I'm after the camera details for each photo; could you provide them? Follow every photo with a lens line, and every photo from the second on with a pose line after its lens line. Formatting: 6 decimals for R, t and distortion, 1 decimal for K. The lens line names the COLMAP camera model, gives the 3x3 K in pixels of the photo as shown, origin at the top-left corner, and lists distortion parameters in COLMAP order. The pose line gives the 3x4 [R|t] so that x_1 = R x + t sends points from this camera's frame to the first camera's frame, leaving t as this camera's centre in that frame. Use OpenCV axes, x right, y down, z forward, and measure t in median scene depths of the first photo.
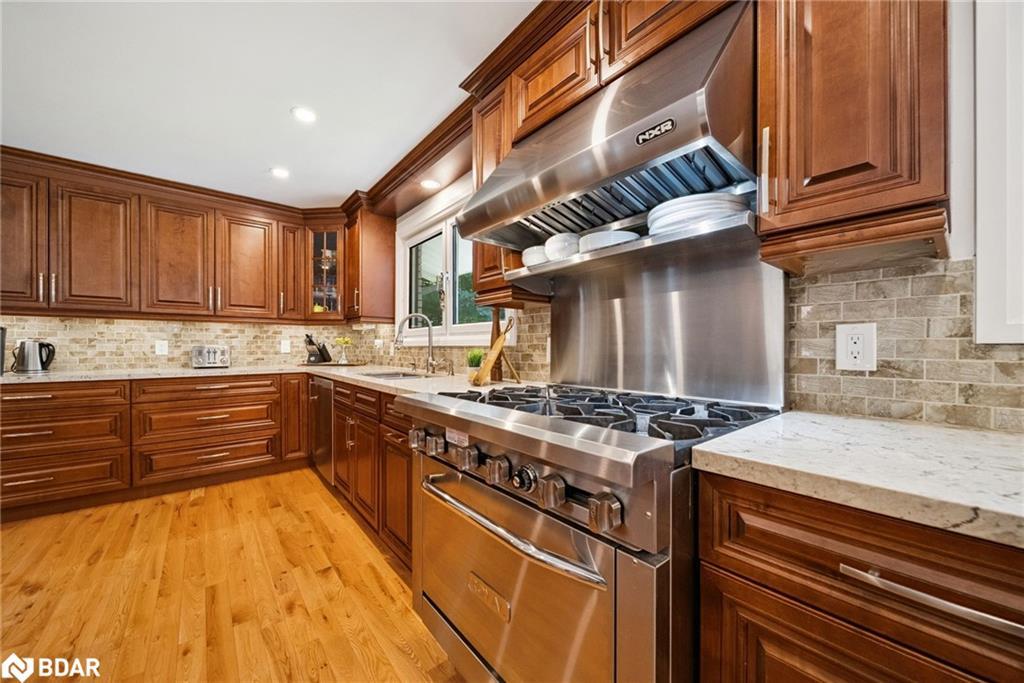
lens RADIAL K [[375.5, 0, 510.1], [0, 375.5, 342.9], [0, 0, 1]] dist [-0.000903, -0.000297]
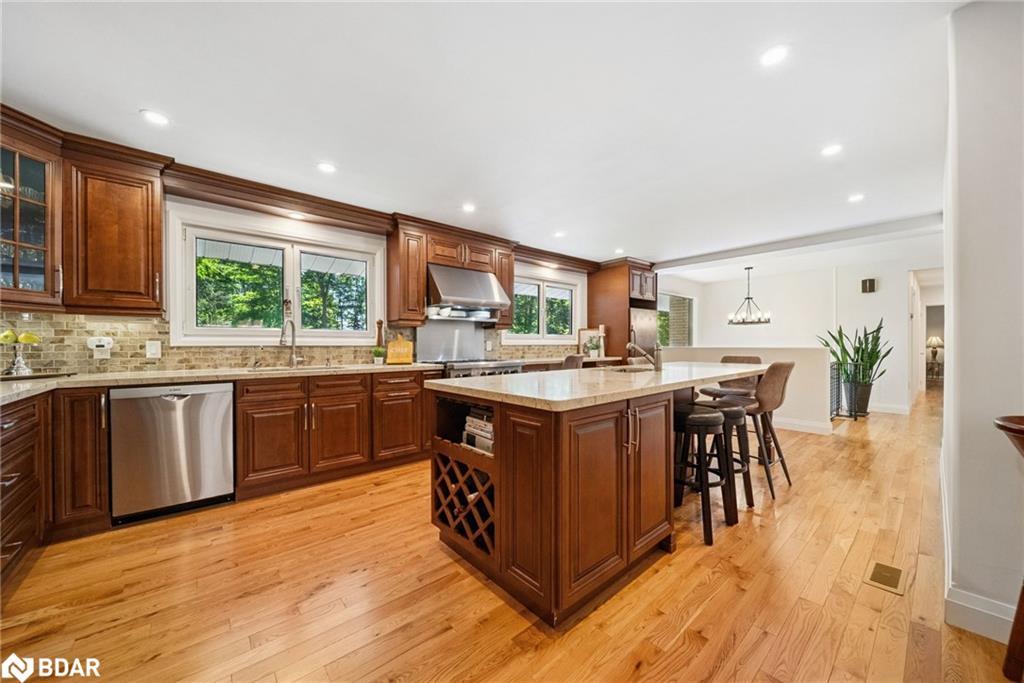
lens RADIAL K [[375.5, 0, 510.1], [0, 375.5, 342.9], [0, 0, 1]] dist [-0.000903, -0.000297]
pose [[-0.023782, -0.002563, 0.999714, -1.700021], [-0.014017, 0.999899, 0.002230, -0.016559], [-0.999619, -0.013960, -0.023815, 0.374163]]
